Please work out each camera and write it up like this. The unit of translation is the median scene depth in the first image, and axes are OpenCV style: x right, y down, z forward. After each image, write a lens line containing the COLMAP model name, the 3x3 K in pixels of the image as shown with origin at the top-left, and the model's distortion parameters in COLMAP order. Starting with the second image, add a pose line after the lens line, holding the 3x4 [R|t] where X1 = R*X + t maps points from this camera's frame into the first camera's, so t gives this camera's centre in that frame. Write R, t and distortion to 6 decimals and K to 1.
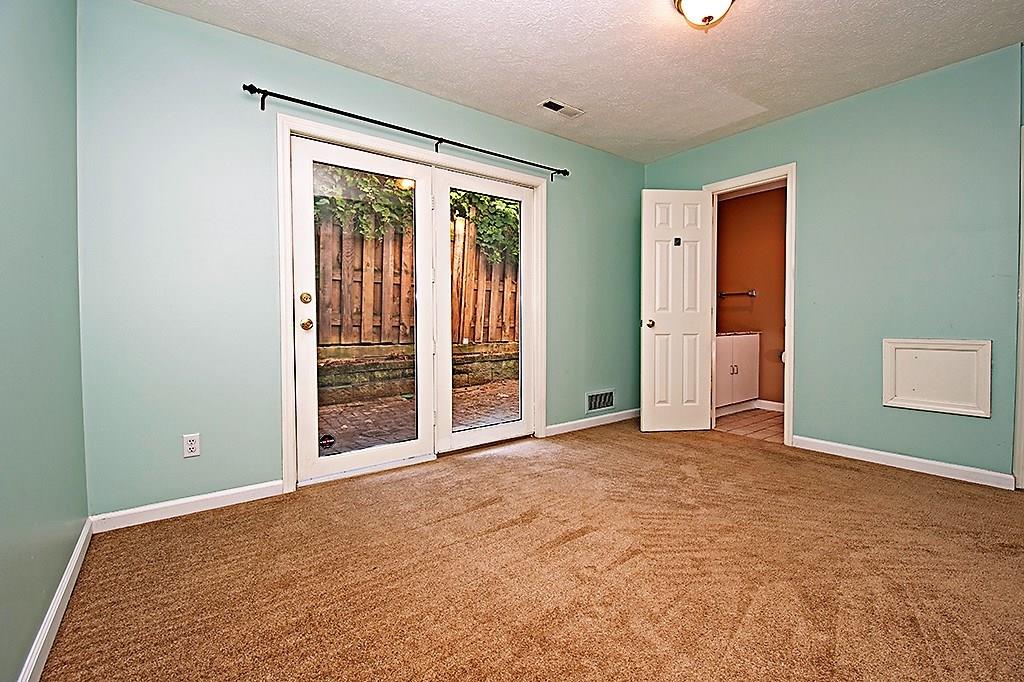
lens RADIAL K [[451.7, 0, 519.1], [0, 451.7, 329.7], [0, 0, 1]] dist [0.000144, -0.000090]
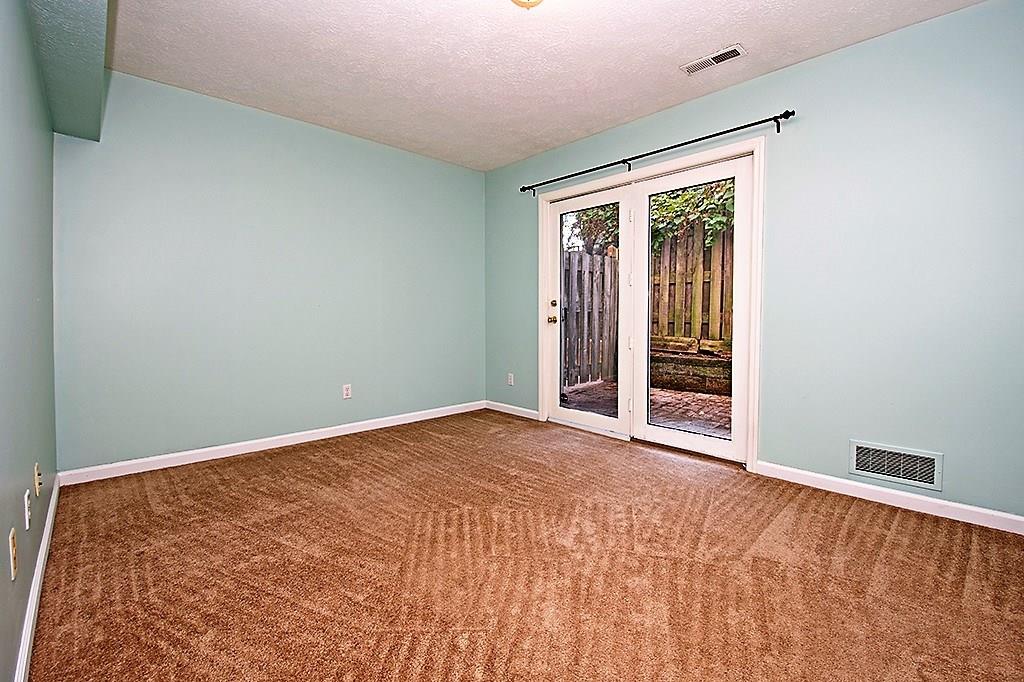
lens RADIAL K [[451.7, 0, 519.1], [0, 451.7, 329.7], [0, 0, 1]] dist [0.000144, -0.000090]
pose [[0.099835, 0.037793, -0.994286, 0.923638], [-0.030916, 0.998914, 0.034865, -0.024994], [0.994524, 0.027259, 0.100895, 0.612662]]
